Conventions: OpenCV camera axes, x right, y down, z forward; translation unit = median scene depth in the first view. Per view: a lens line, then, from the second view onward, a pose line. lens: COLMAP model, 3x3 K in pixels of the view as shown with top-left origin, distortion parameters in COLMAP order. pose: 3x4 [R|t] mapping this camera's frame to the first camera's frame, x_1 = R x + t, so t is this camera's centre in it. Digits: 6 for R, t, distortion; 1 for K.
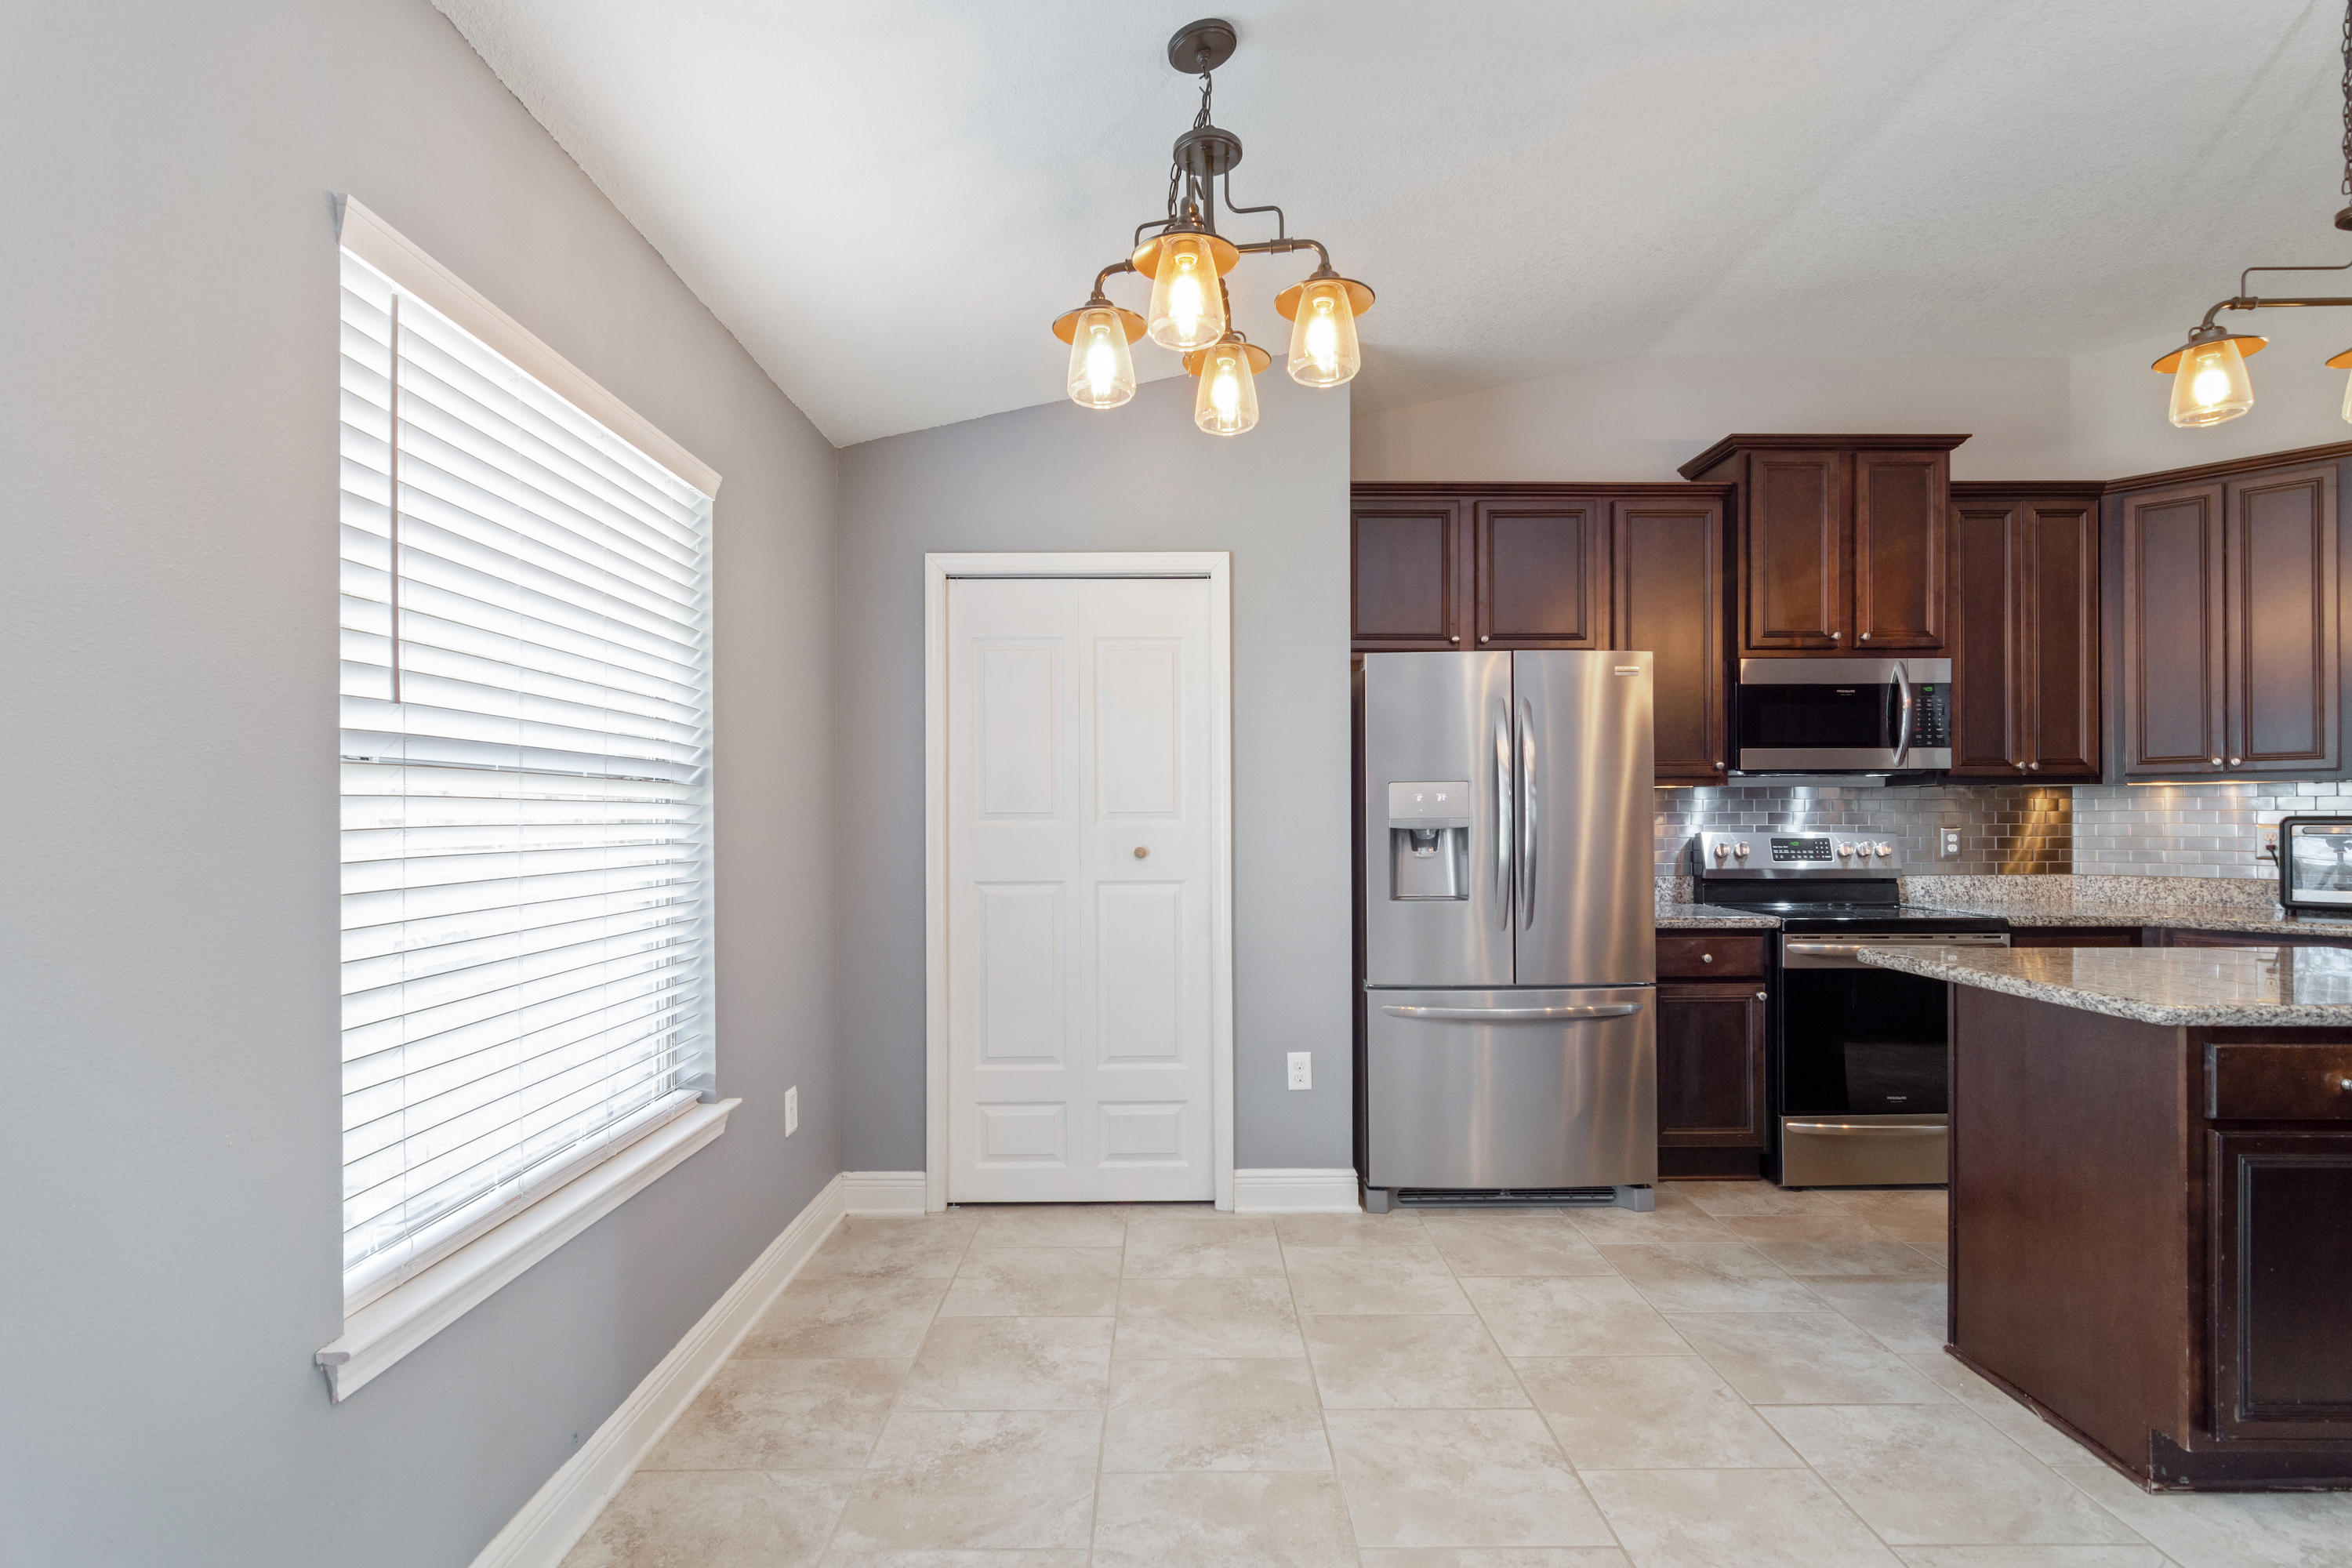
lens RADIAL K [[1151.9, 0, 1164.6], [0, 1151.9, 805.6], [0, 0, 1]] dist [0.000650, 0.000311]
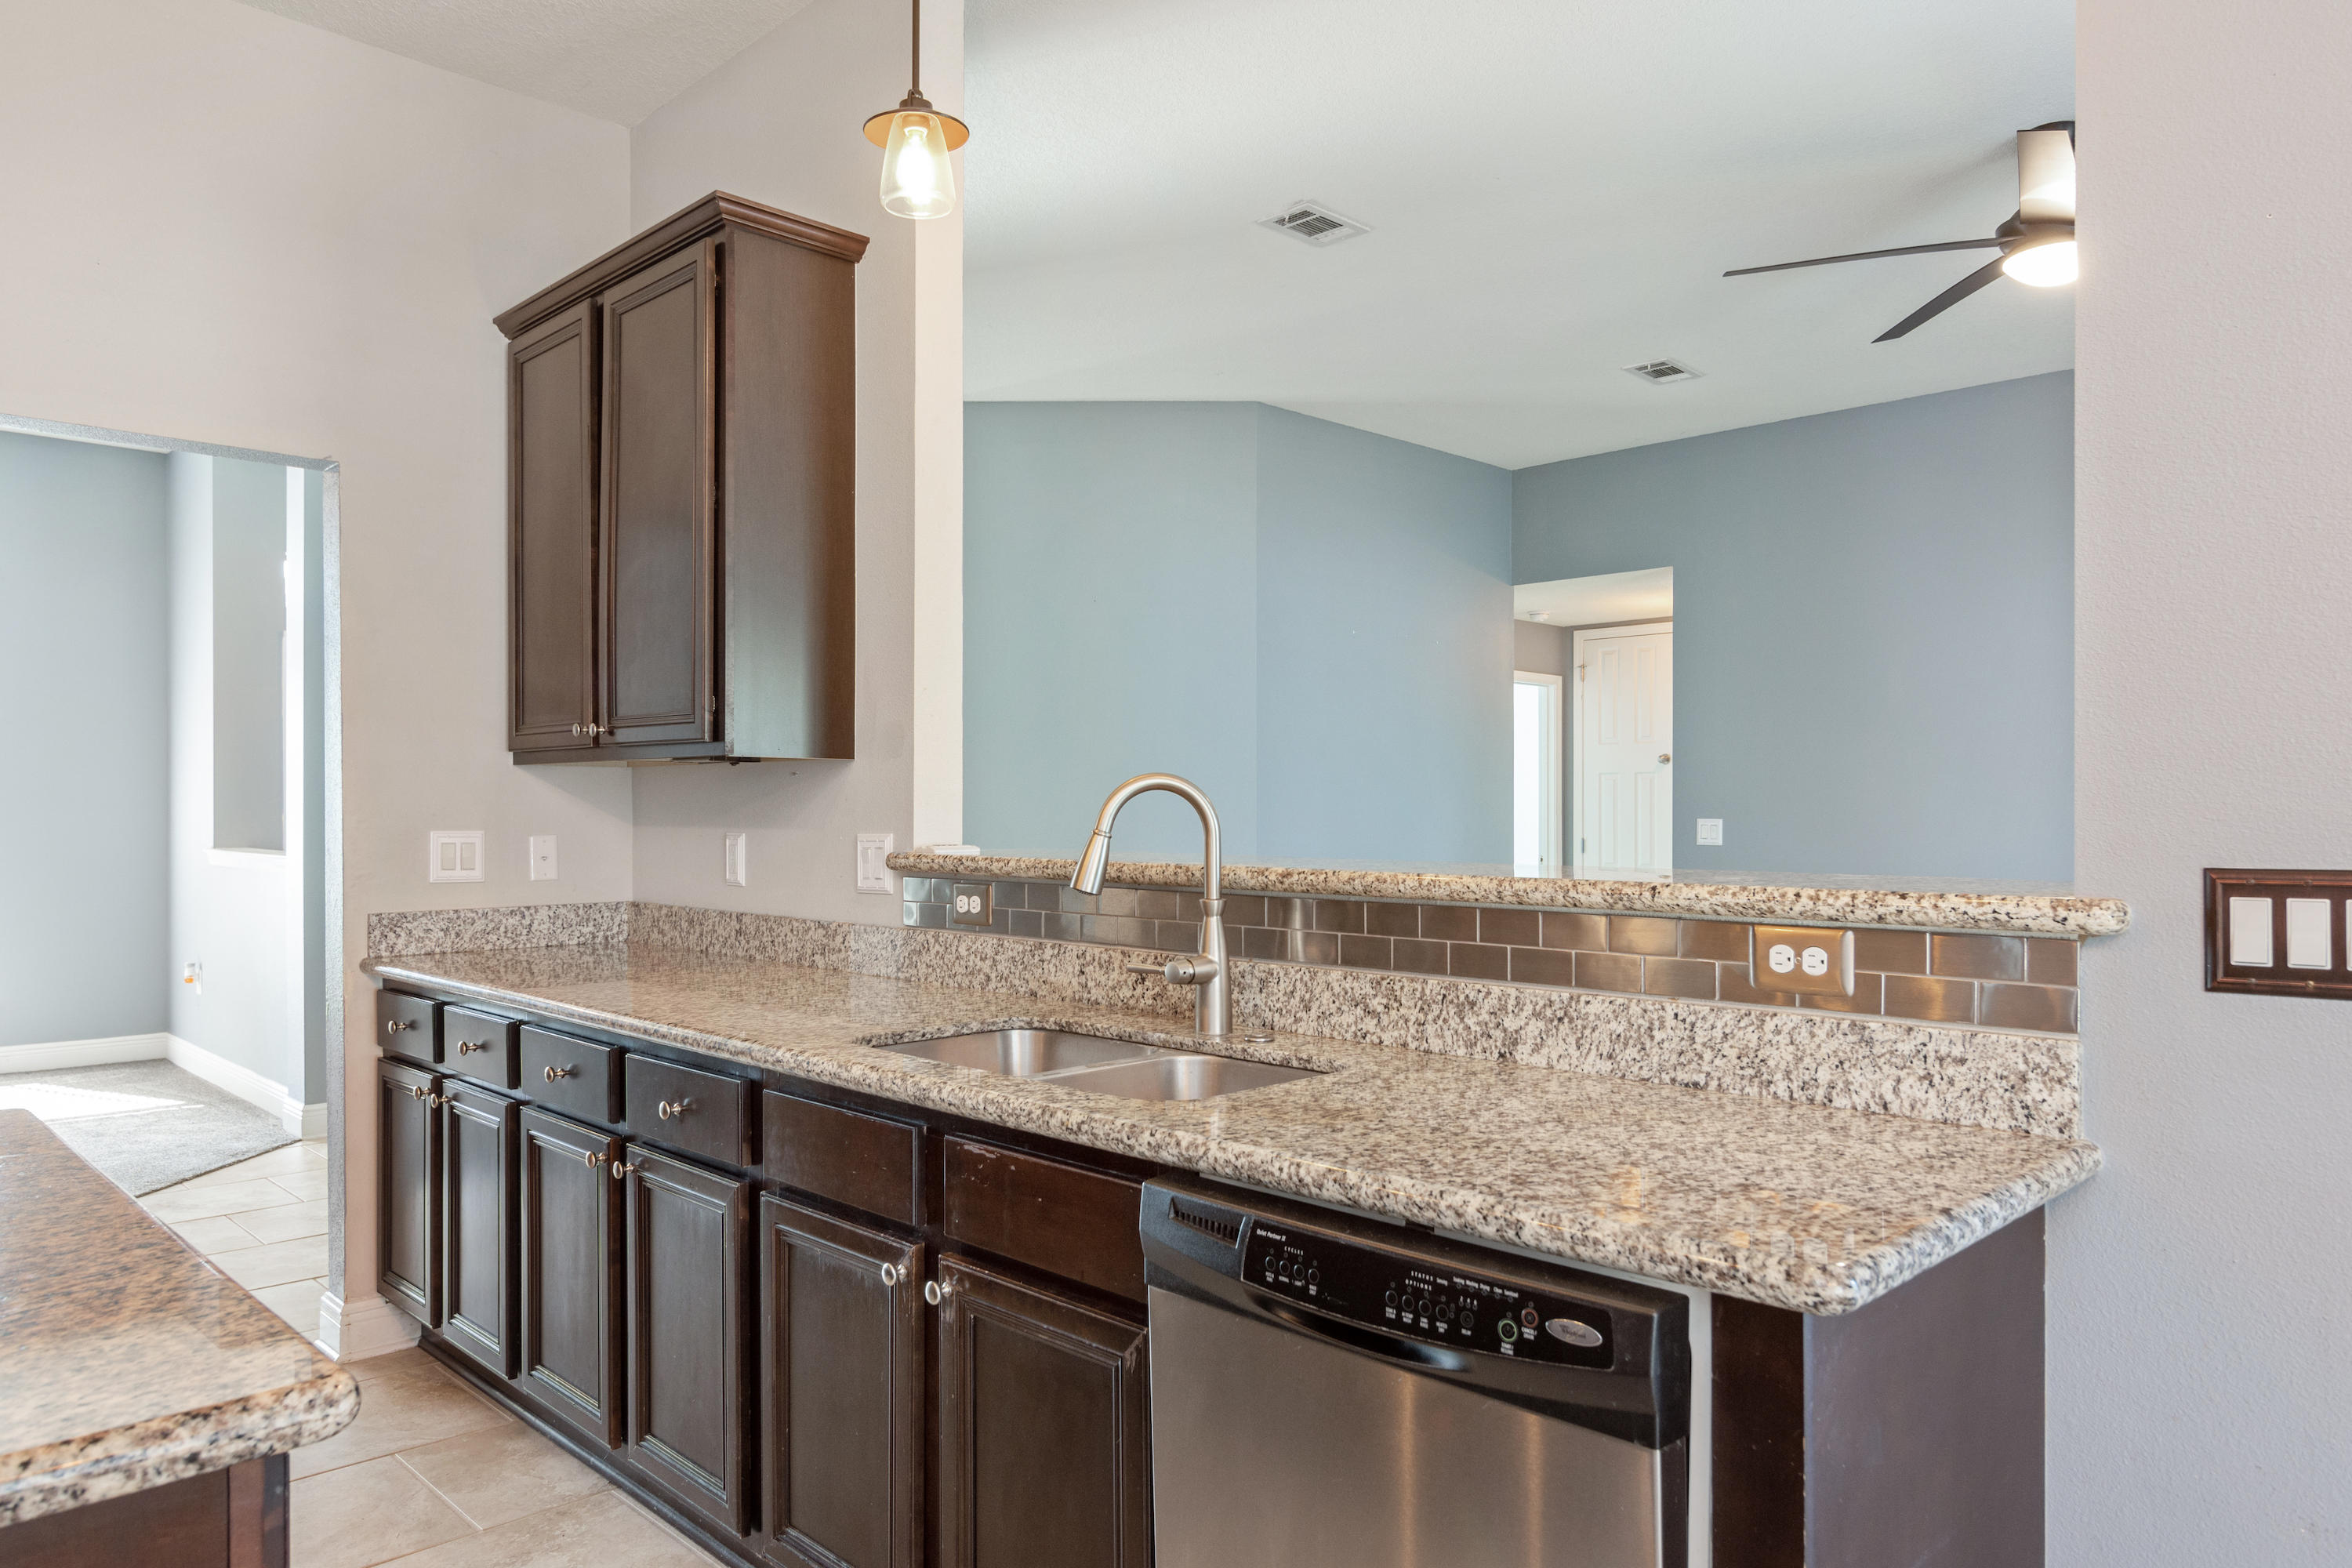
lens RADIAL K [[1532.6, 0, 1184.0], [0, 1532.6, 810.2], [0, 0, 1]] dist [-0.004842, 0.001533]
pose [[-0.702098, 0.002119, 0.712077, 0.201489], [-0.005432, 0.999951, -0.008331, 0.003928], [-0.712060, -0.009717, -0.702052, 0.627291]]
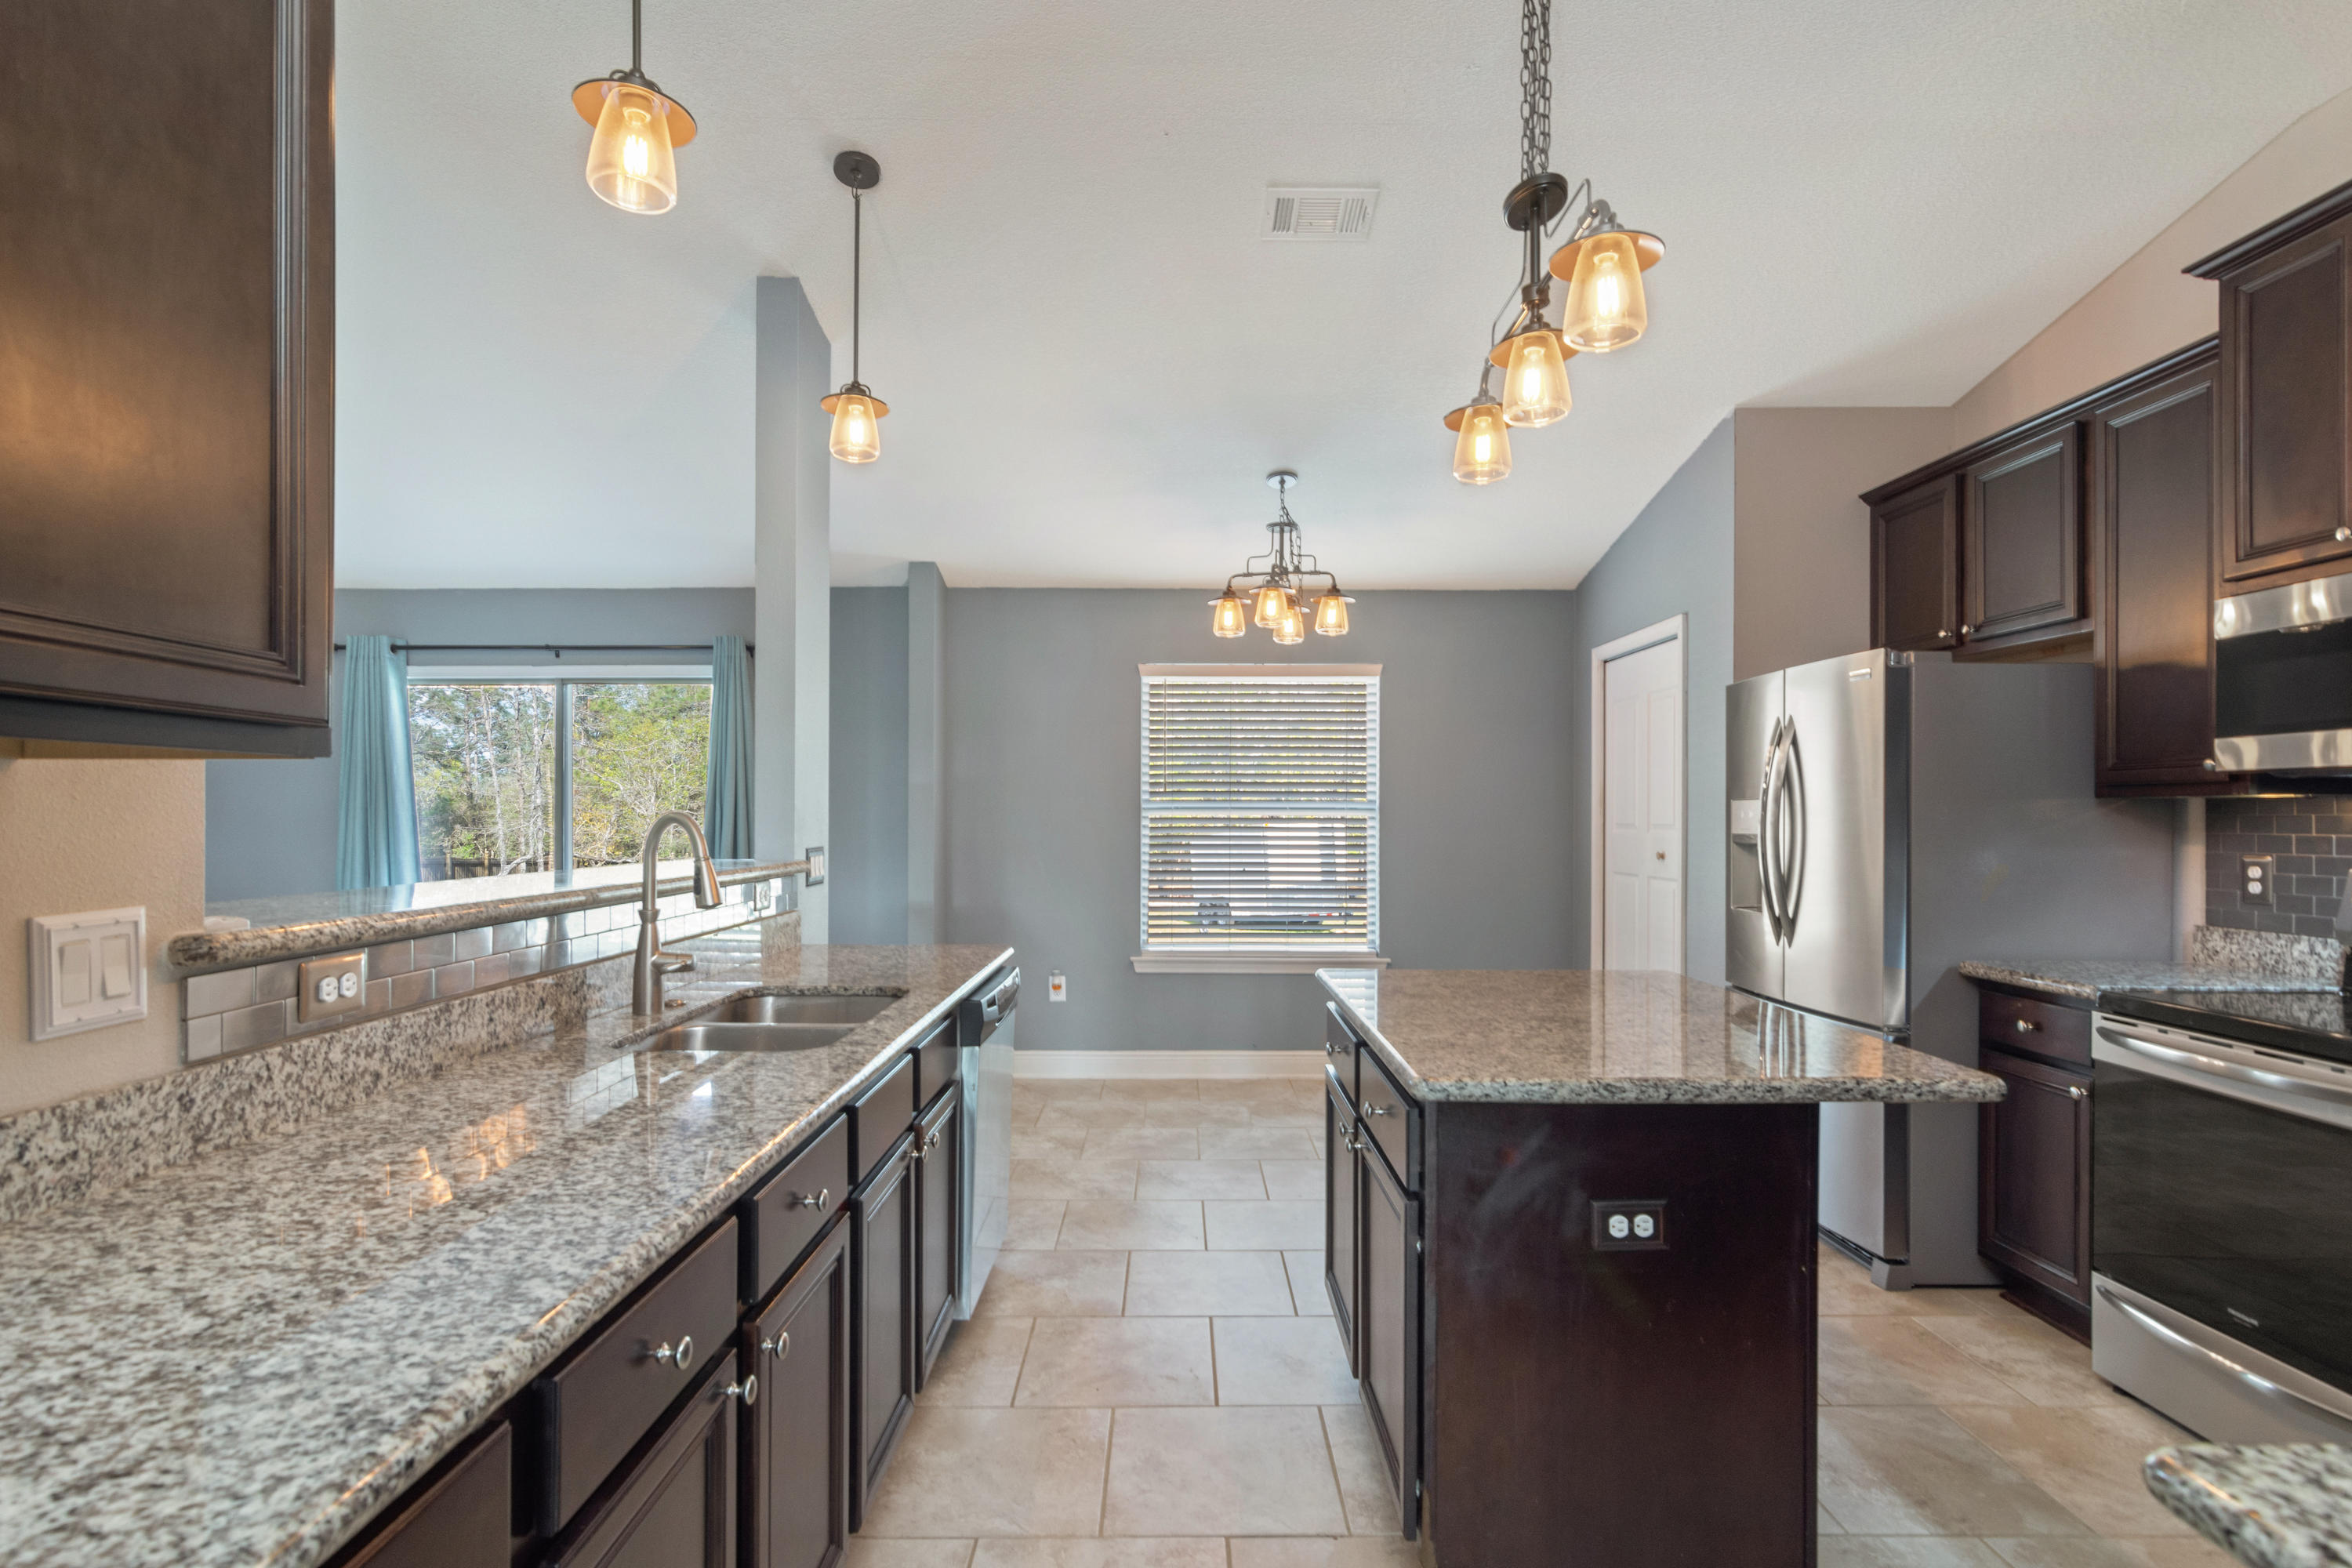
lens RADIAL K [[1137.7, 0, 1176.8], [0, 1137.7, 795.9], [0, 0, 1]] dist [0.002291, 0.000406]
pose [[-0.003445, -0.013344, -0.999905, 1.250355], [0.008439, 0.999875, -0.013373, -0.014312], [0.999958, -0.008484, -0.003332, 0.455810]]
